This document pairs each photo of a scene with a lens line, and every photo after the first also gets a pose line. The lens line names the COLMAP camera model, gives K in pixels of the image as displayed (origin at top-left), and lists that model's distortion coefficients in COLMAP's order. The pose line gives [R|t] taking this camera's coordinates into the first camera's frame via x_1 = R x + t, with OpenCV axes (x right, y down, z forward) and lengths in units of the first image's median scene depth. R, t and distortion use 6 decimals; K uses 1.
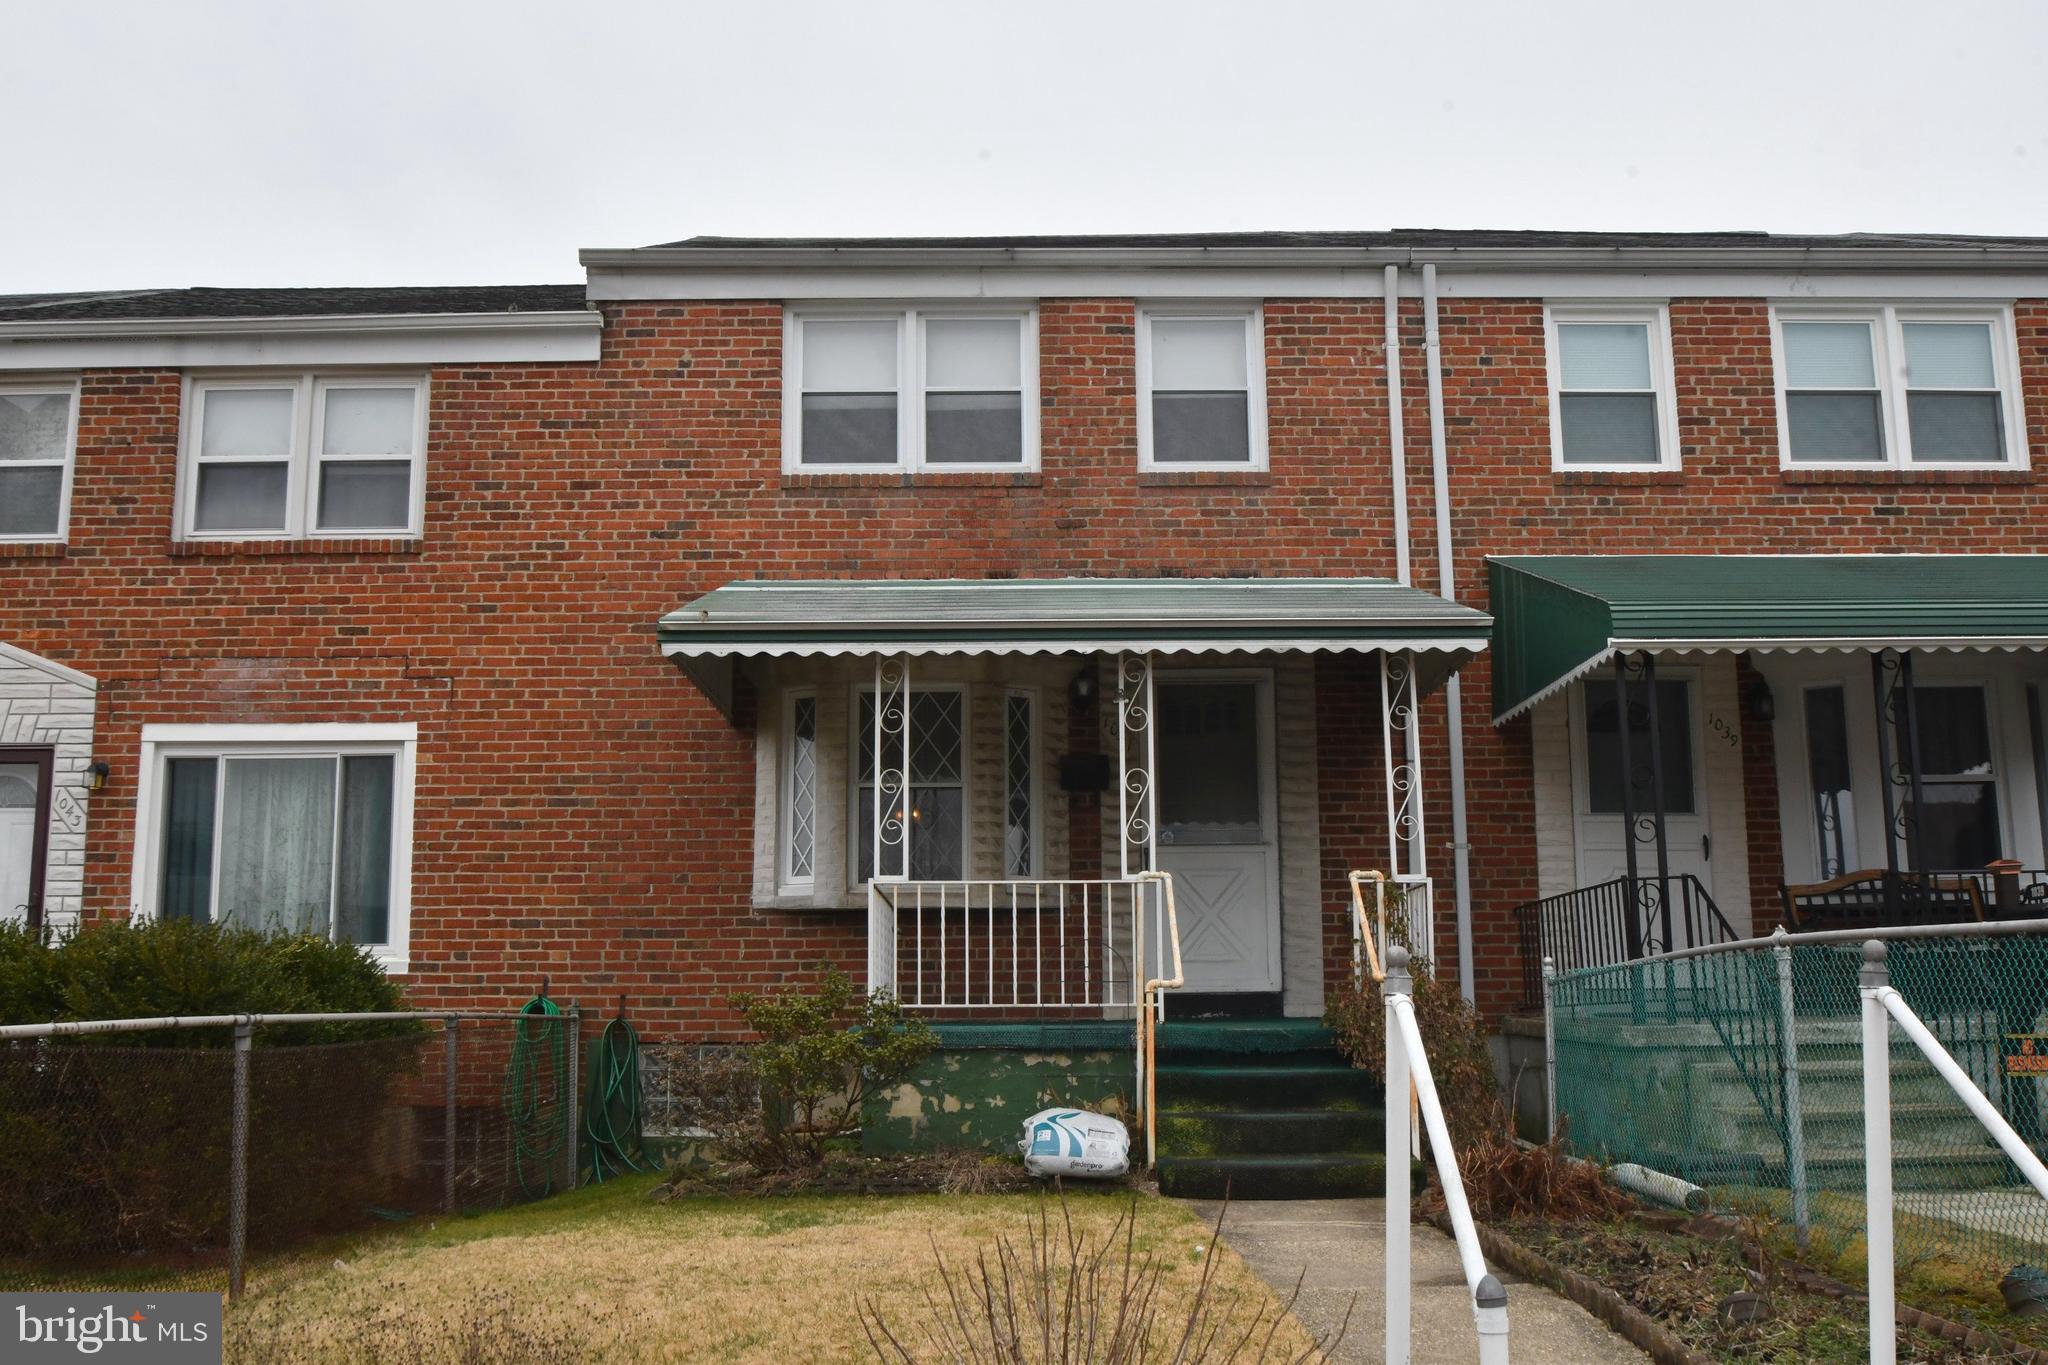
lens RADIAL K [[1878.7, 0, 1027.3], [0, 1878.7, 683.7], [0, 0, 1]] dist [-0.057236, 0.005029]
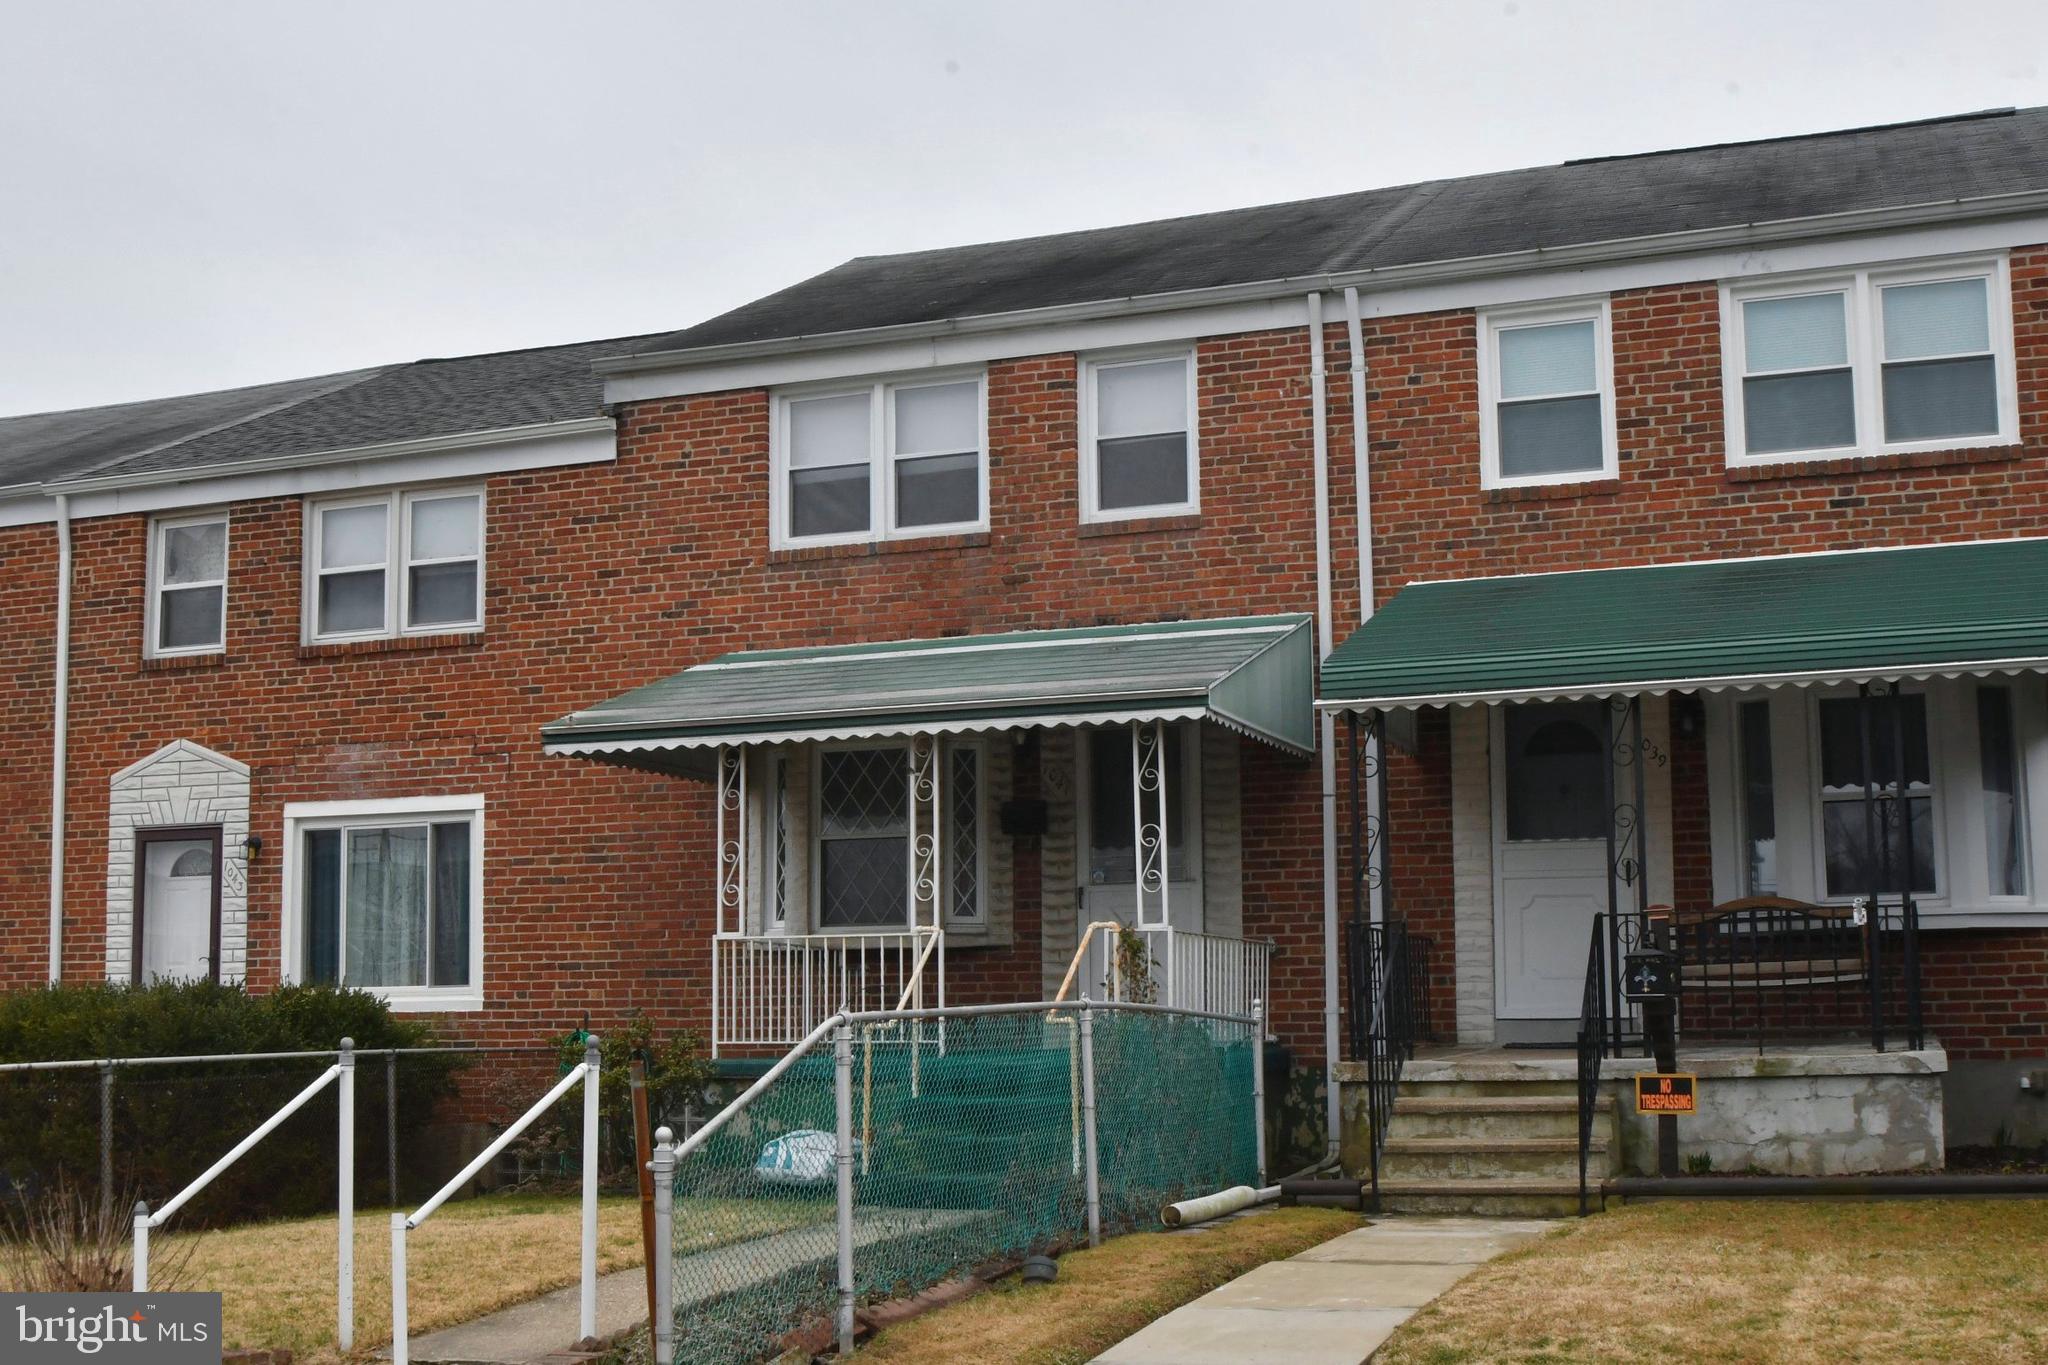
lens RADIAL K [[2468.5, 0, 1027.0], [0, 2468.5, 685.8], [0, 0, 1]] dist [-0.060790, 0.000000]
pose [[0.933906, -0.052164, -0.353694, 0.512570], [0.067944, 0.997165, 0.032337, -0.069771], [0.351004, -0.054231, 0.934802, -0.290460]]
